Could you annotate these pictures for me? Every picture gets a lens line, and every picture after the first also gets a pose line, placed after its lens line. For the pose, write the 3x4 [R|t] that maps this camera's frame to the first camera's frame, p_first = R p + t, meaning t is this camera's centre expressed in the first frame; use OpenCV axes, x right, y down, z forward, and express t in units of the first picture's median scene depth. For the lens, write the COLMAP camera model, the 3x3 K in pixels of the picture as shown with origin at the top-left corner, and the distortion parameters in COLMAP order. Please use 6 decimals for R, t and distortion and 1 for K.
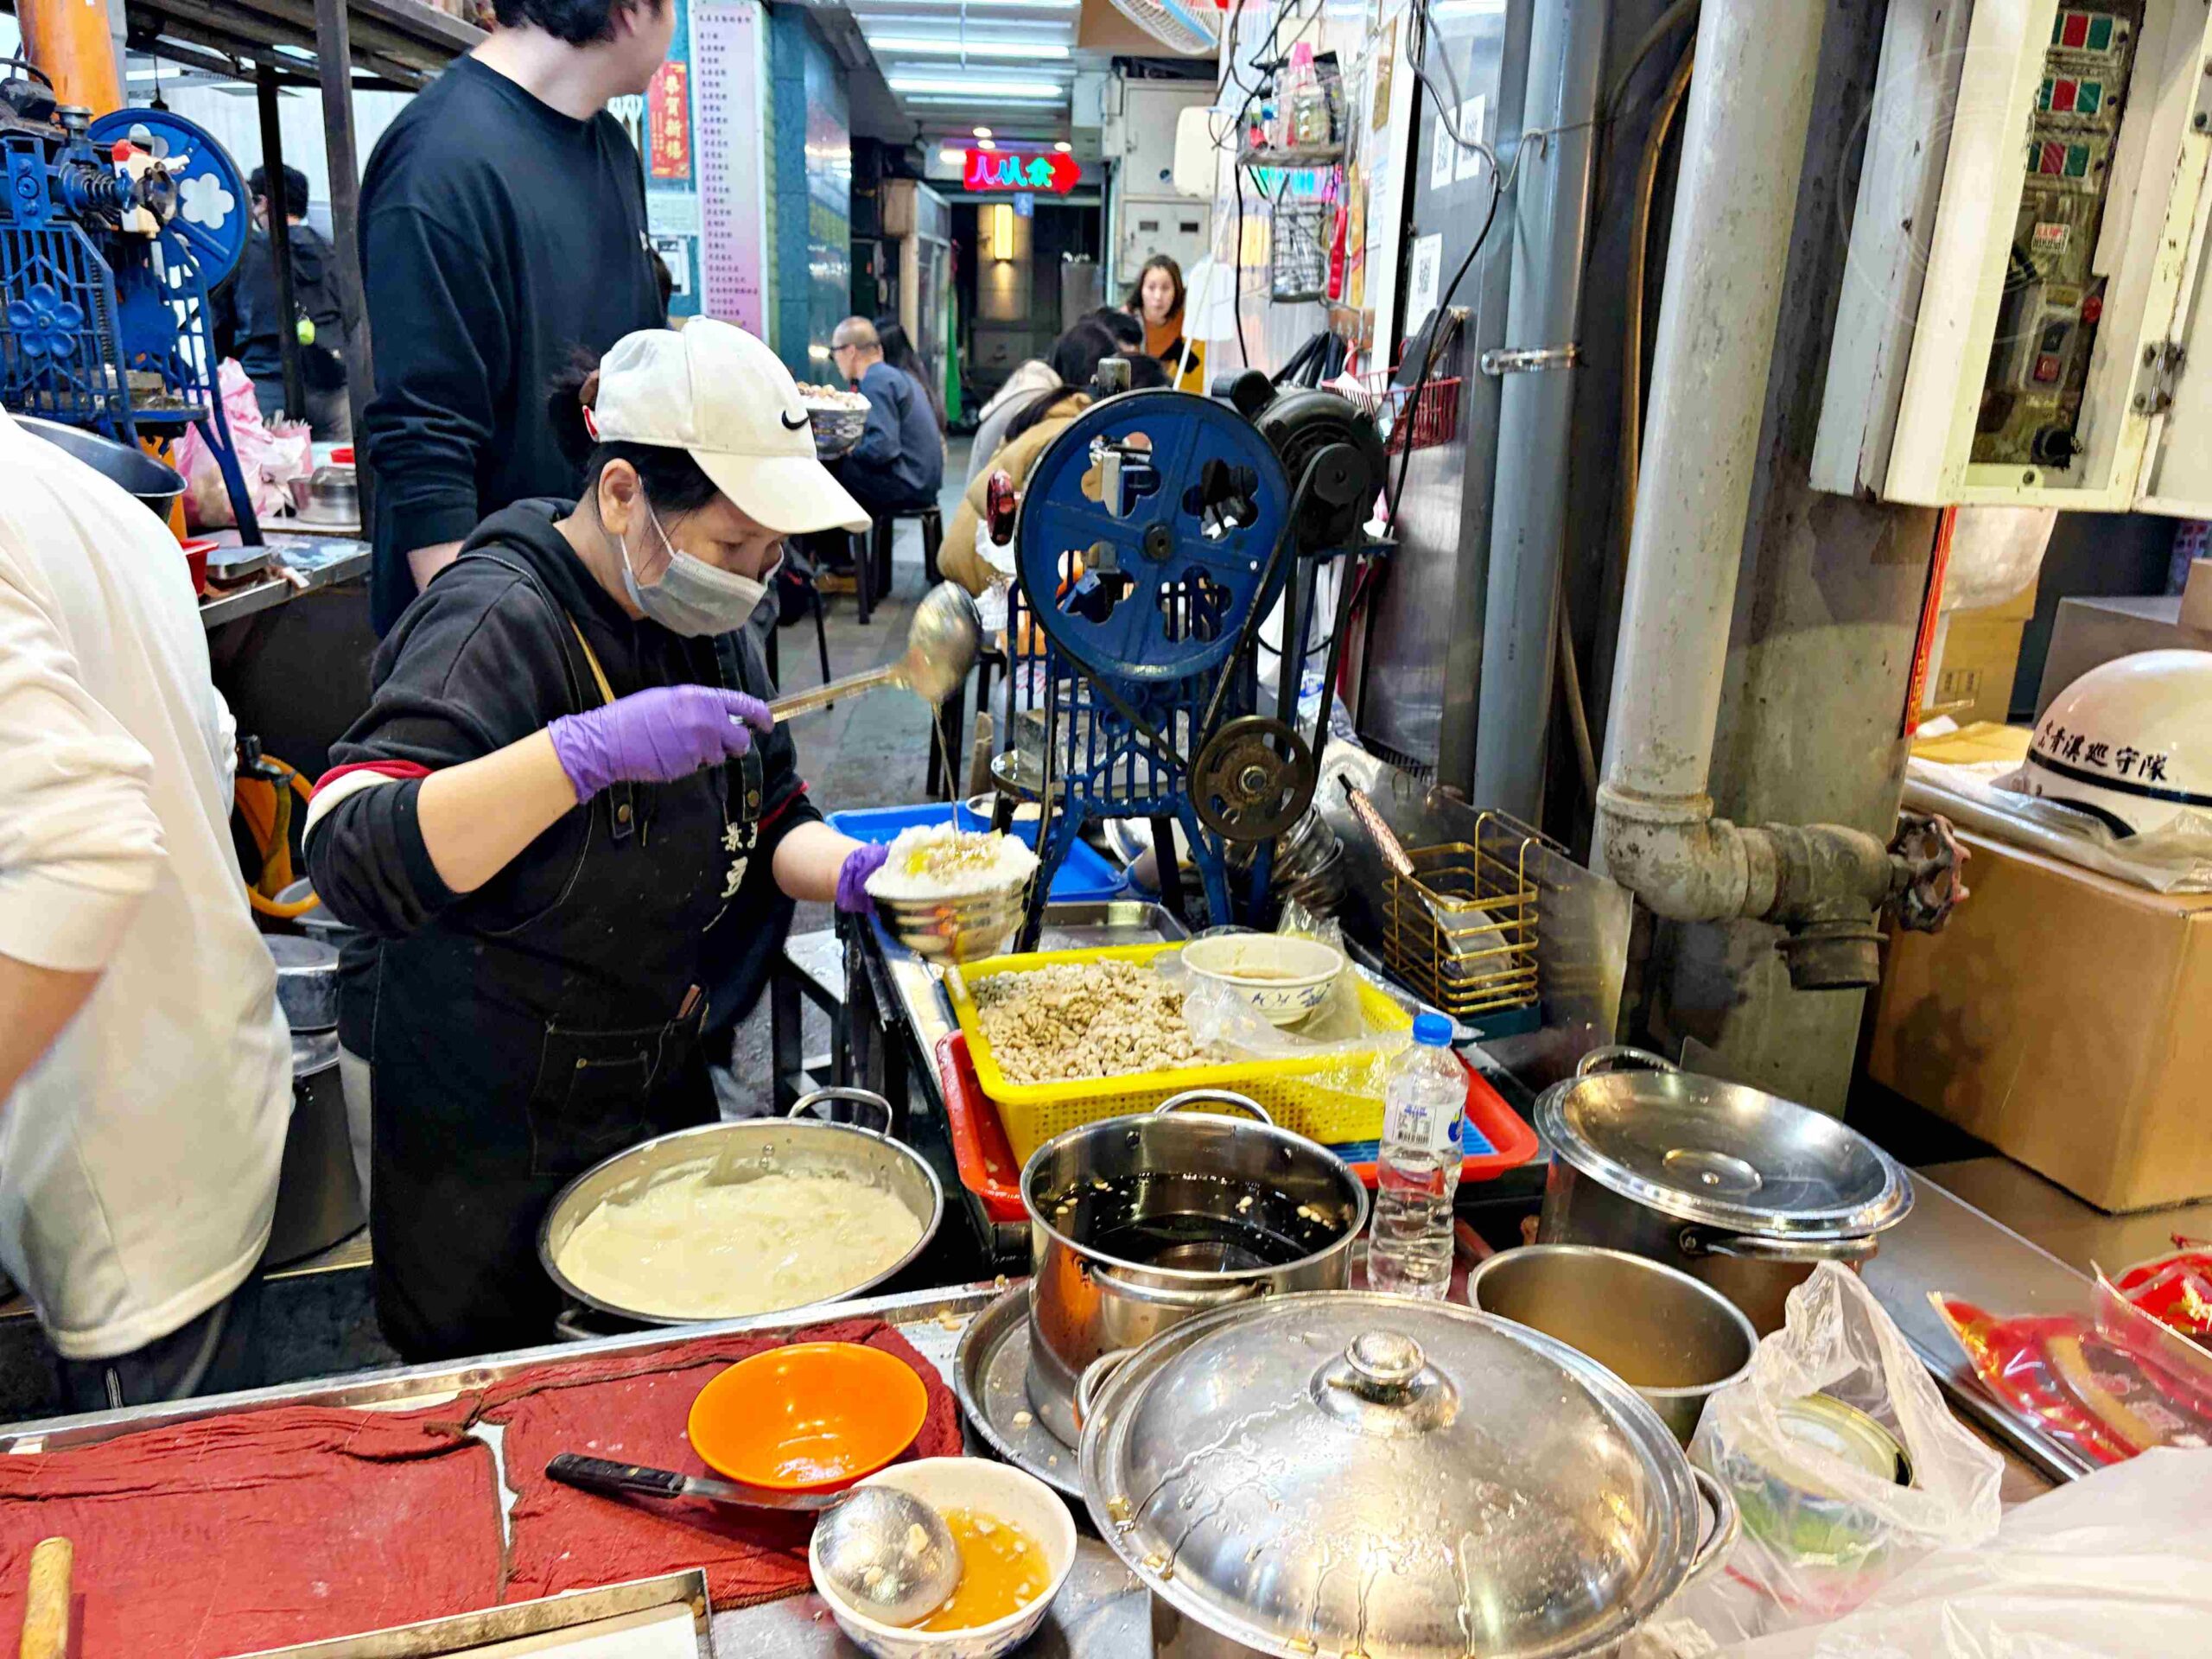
lens RADIAL K [[1683.2, 0, 1098.5], [0, 1683.2, 839.1], [0, 0, 1]] dist [0.050196, -0.061396]
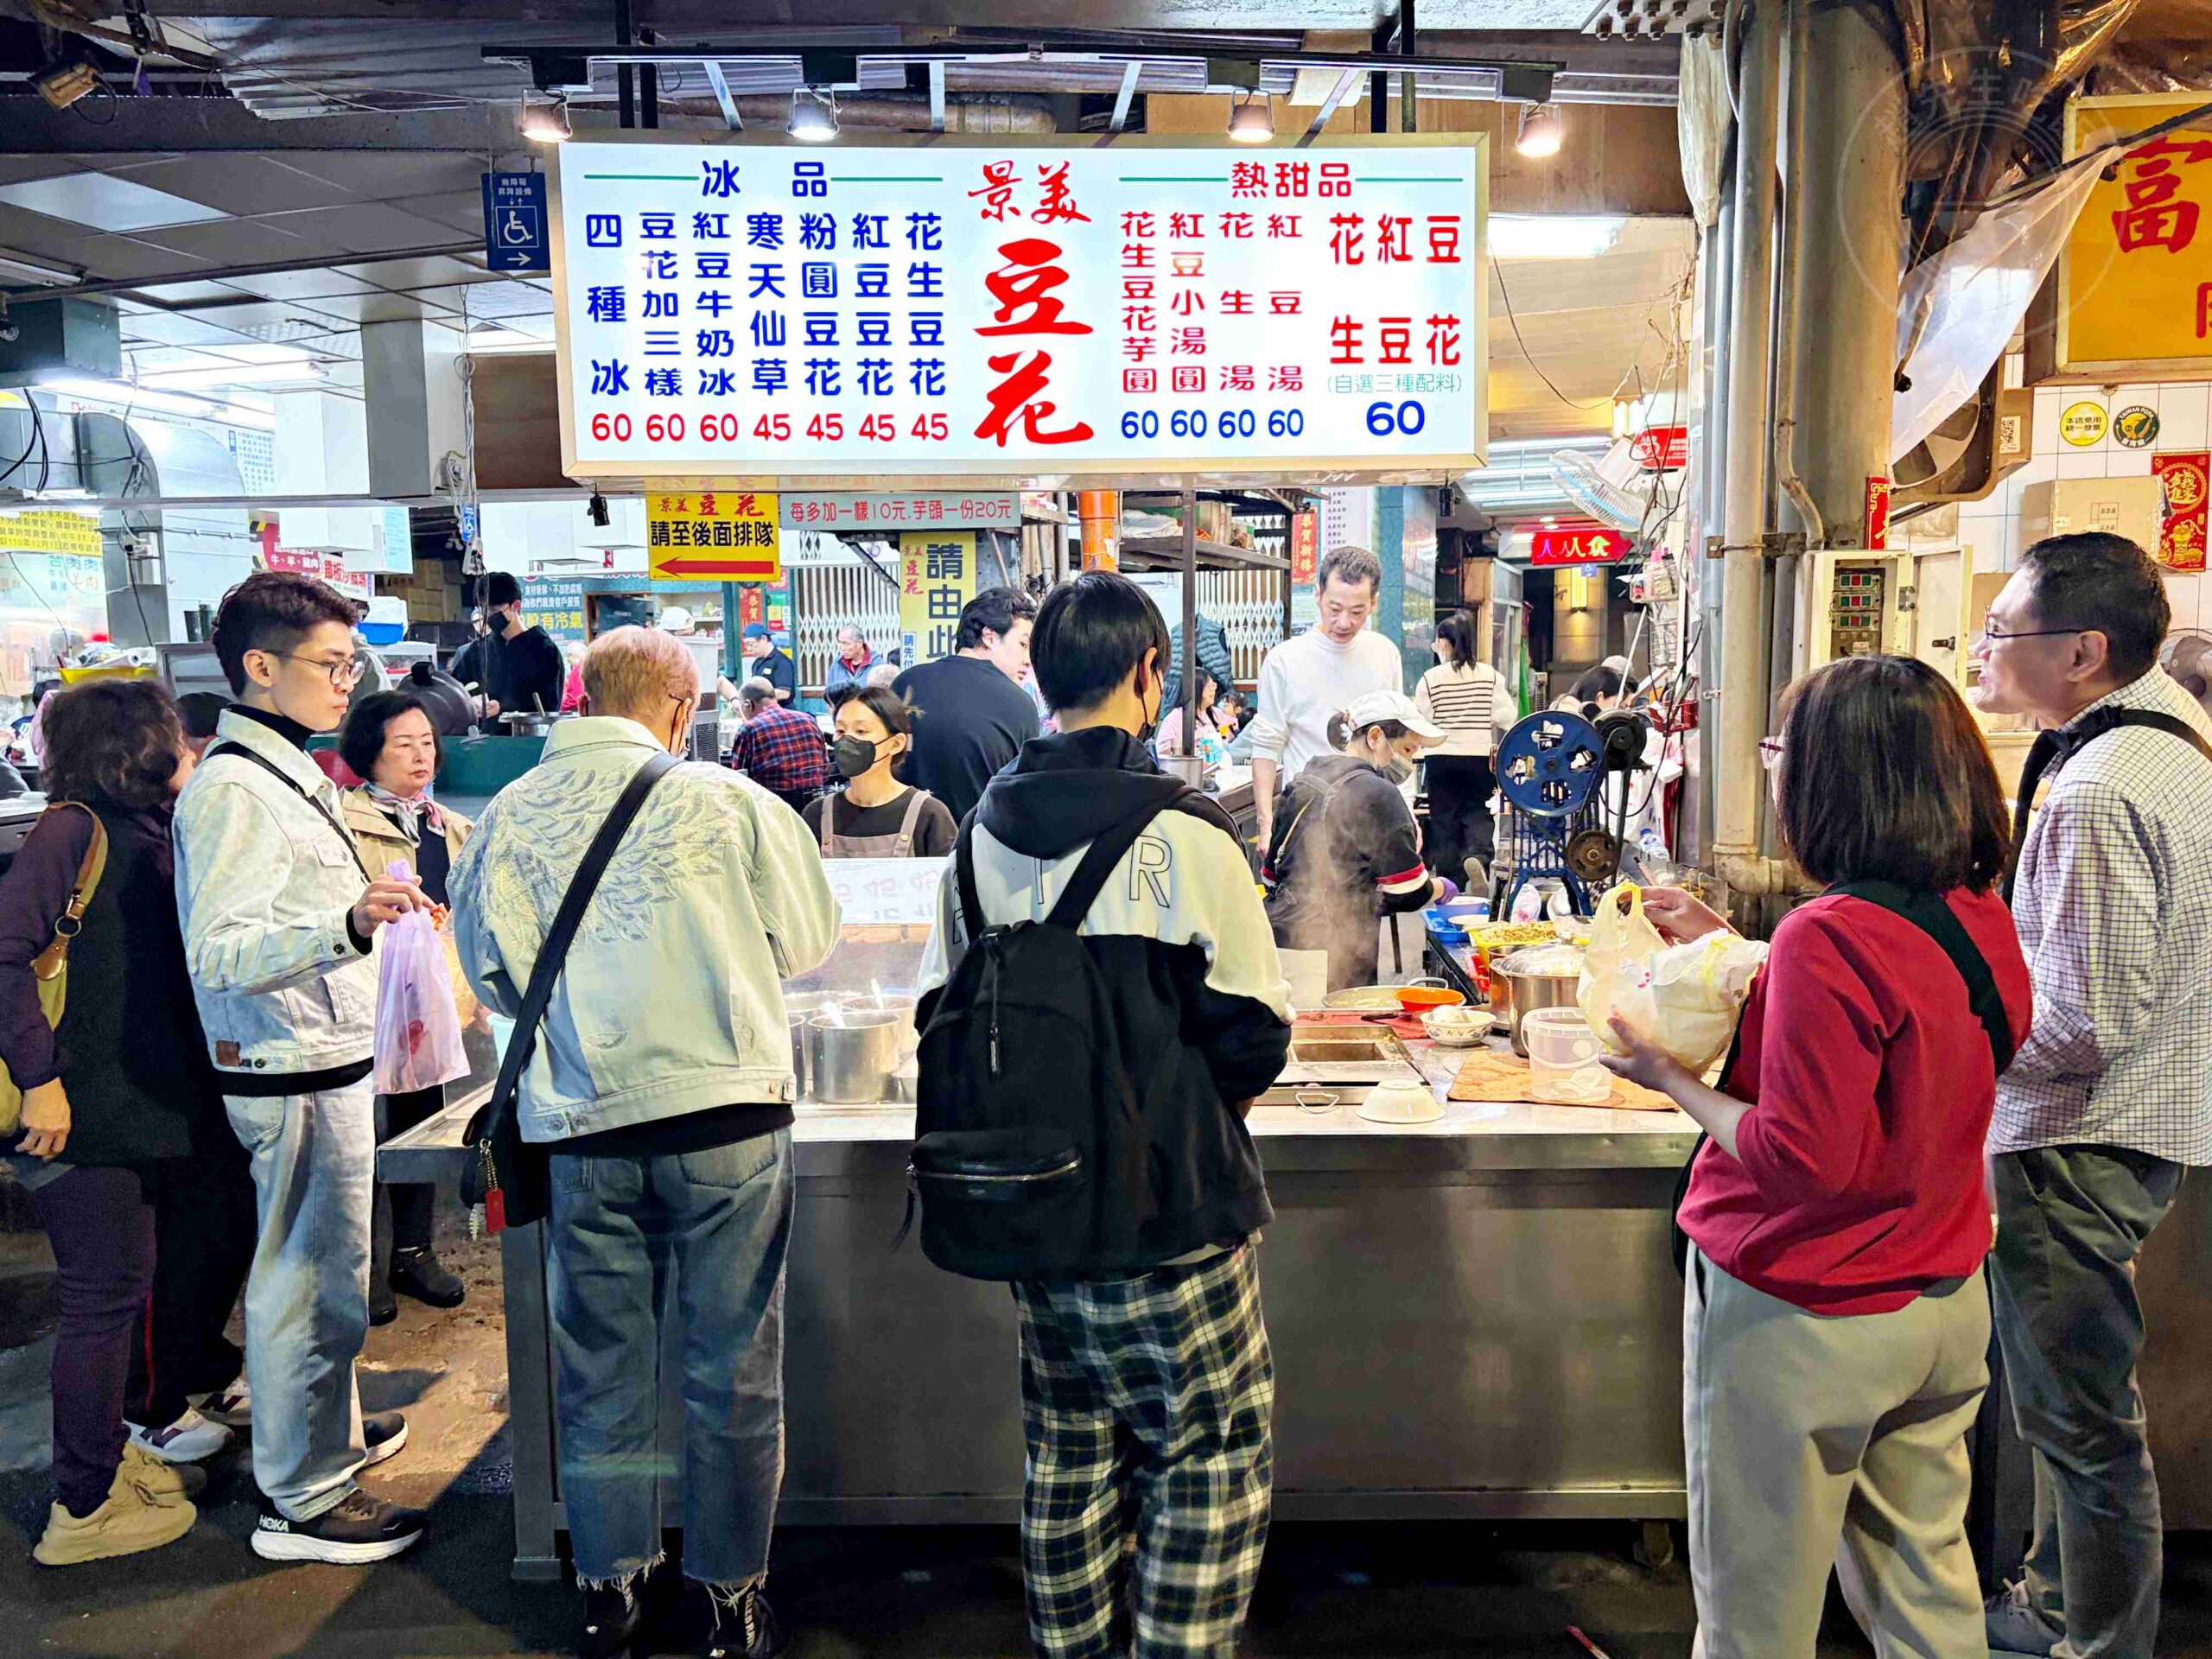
lens RADIAL K [[1683.2, 0, 1085.7], [0, 1683.2, 832.6], [0, 0, 1]] dist [0.050196, -0.061396]
pose [[0.940896, -0.018836, -0.338172, 0.176811], [-0.049433, 0.980123, -0.192131, 0.346471], [0.335070, 0.197492, 0.921263, -1.224787]]
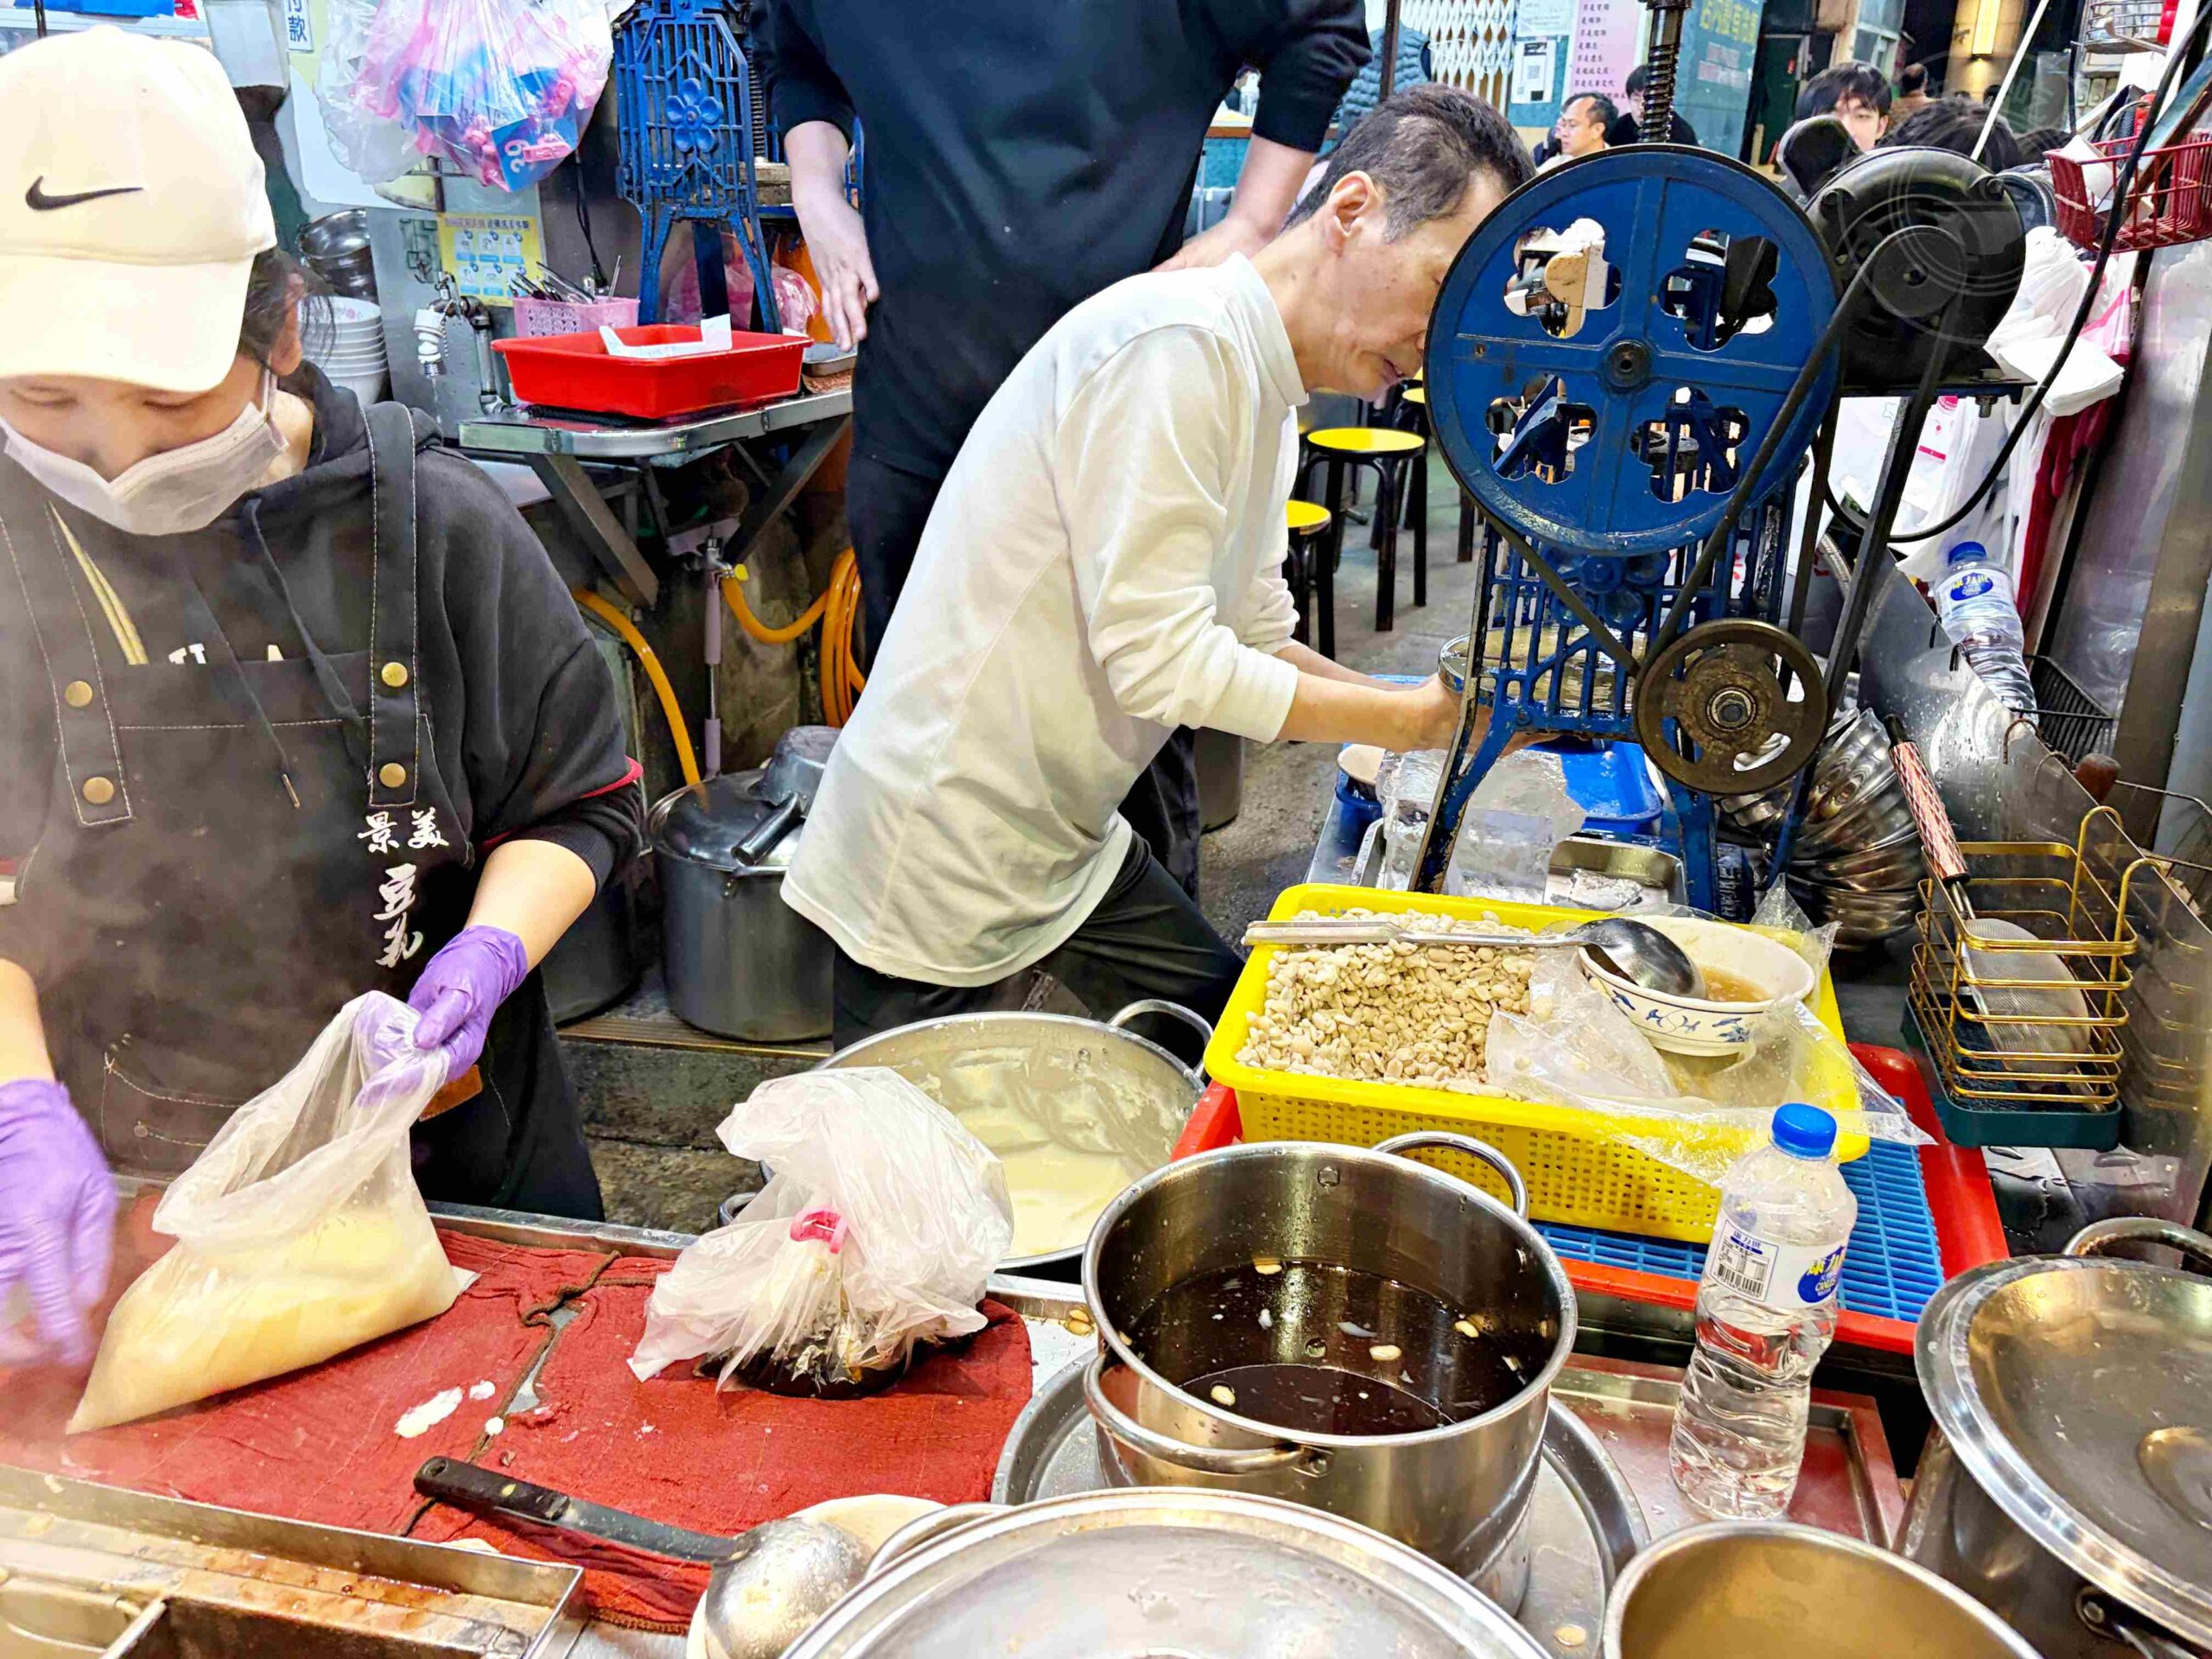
lens RADIAL K [[1683.2, 0, 1121.2], [0, 1683.2, 813.4], [0, 0, 1]] dist [0.050196, -0.061396]
pose [[0.879892, 0.158493, -0.447961, 0.144796], [-0.121850, 0.986470, 0.109683, -0.029163], [0.459284, -0.041925, 0.887299, 0.180058]]
